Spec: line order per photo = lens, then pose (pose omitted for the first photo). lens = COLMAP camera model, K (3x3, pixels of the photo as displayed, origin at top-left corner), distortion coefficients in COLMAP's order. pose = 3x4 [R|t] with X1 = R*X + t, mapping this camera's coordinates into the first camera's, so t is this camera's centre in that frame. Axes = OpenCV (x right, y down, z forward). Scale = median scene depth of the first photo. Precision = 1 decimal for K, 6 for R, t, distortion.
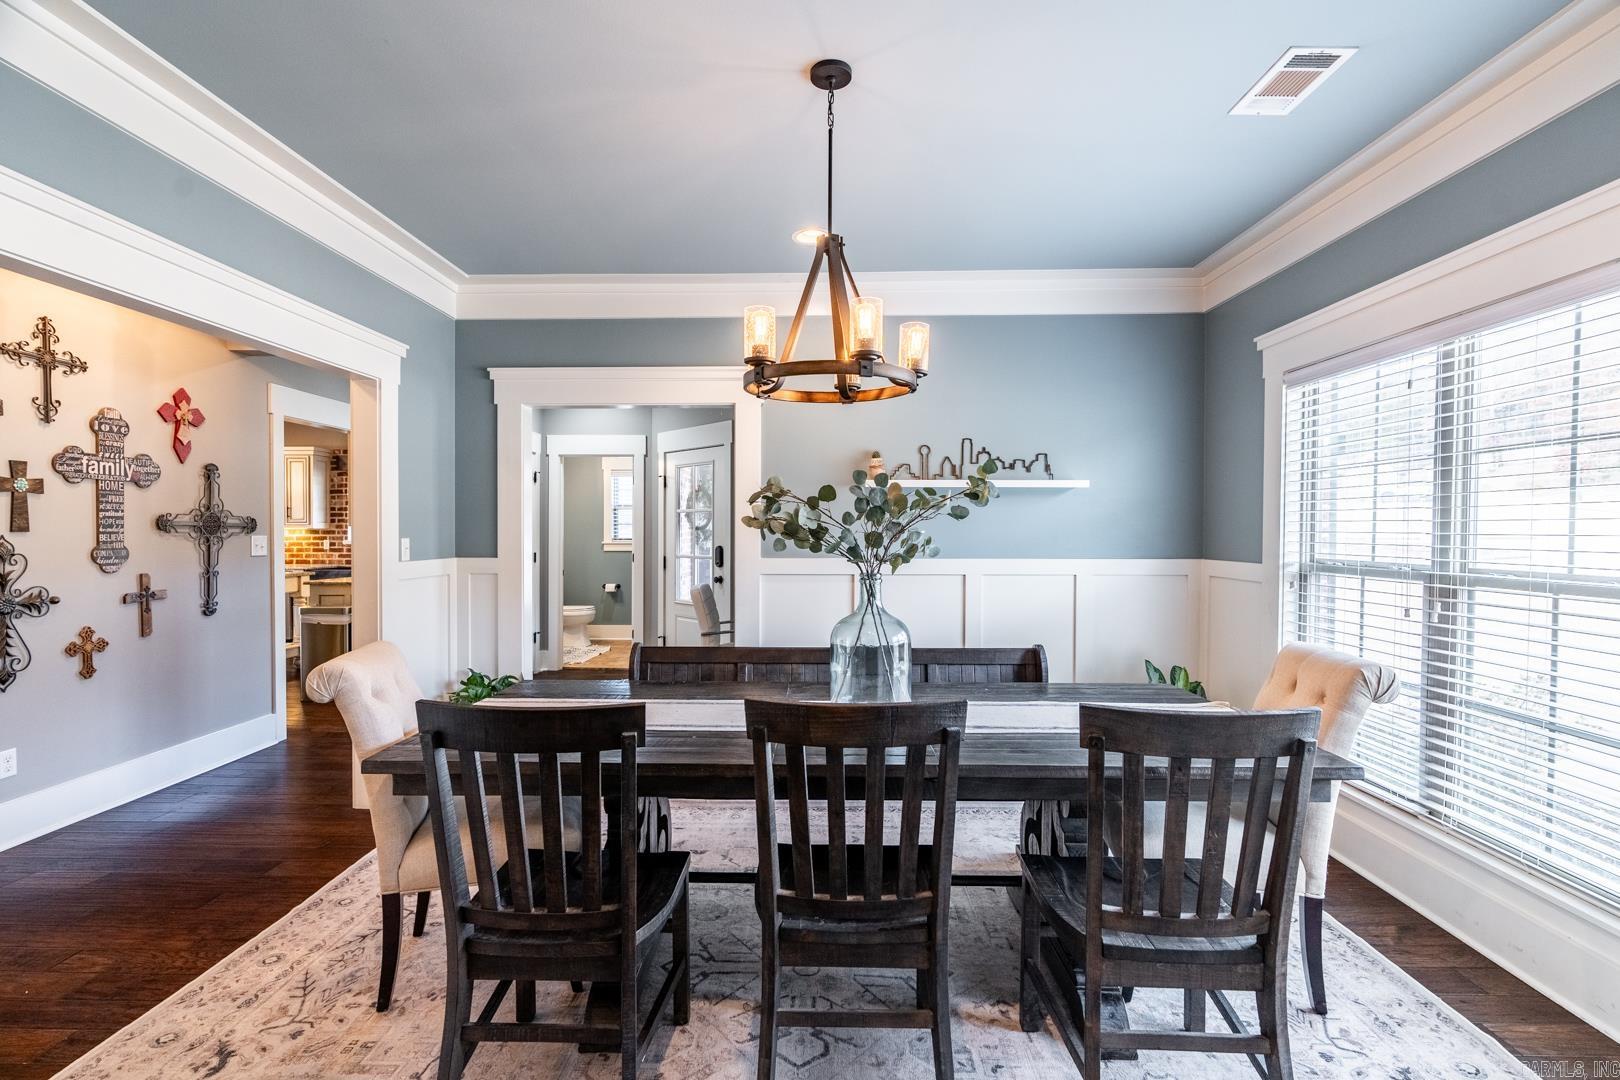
lens RADIAL K [[739.3, 0, 801.7], [0, 739.3, 538.8], [0, 0, 1]] dist [-0.003224, 0.004024]
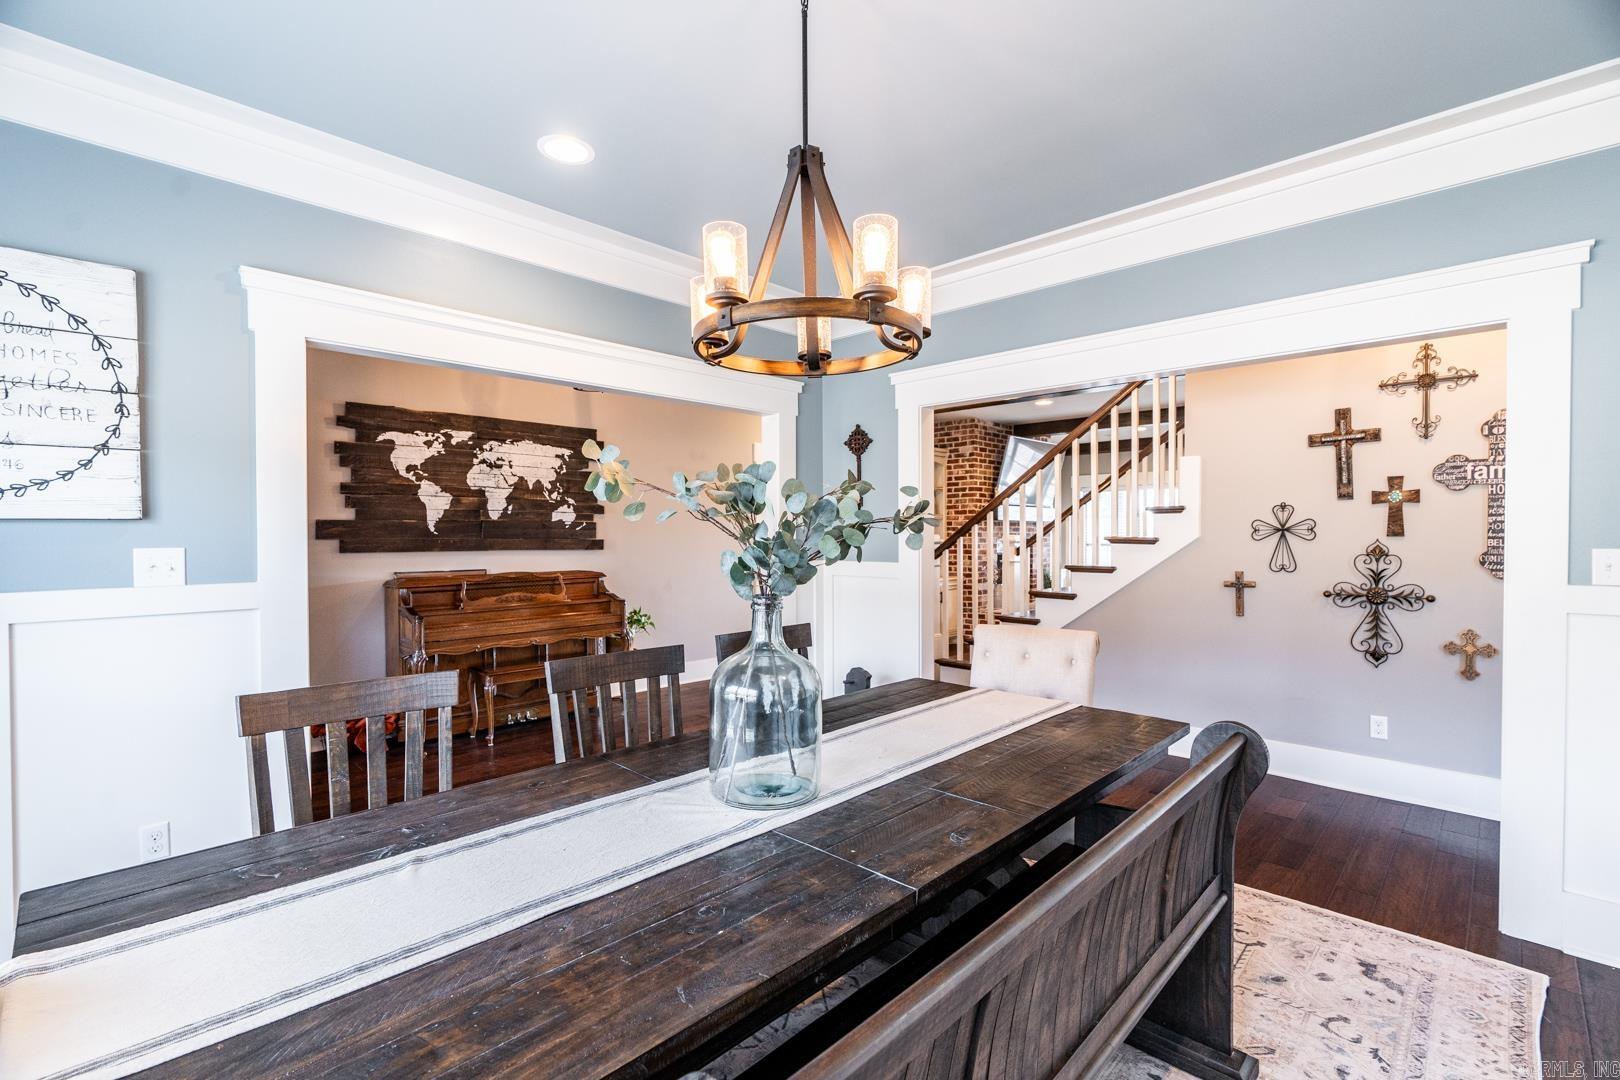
lens RADIAL K [[739.3, 0, 834.2], [0, 739.3, 539.2], [0, 0, 1]] dist [-0.003224, 0.004024]
pose [[-0.665087, 0.006412, -0.746739, 0.368452], [-0.007163, 0.999862, 0.014965, -0.014406], [0.746732, 0.015302, -0.664949, 0.984723]]
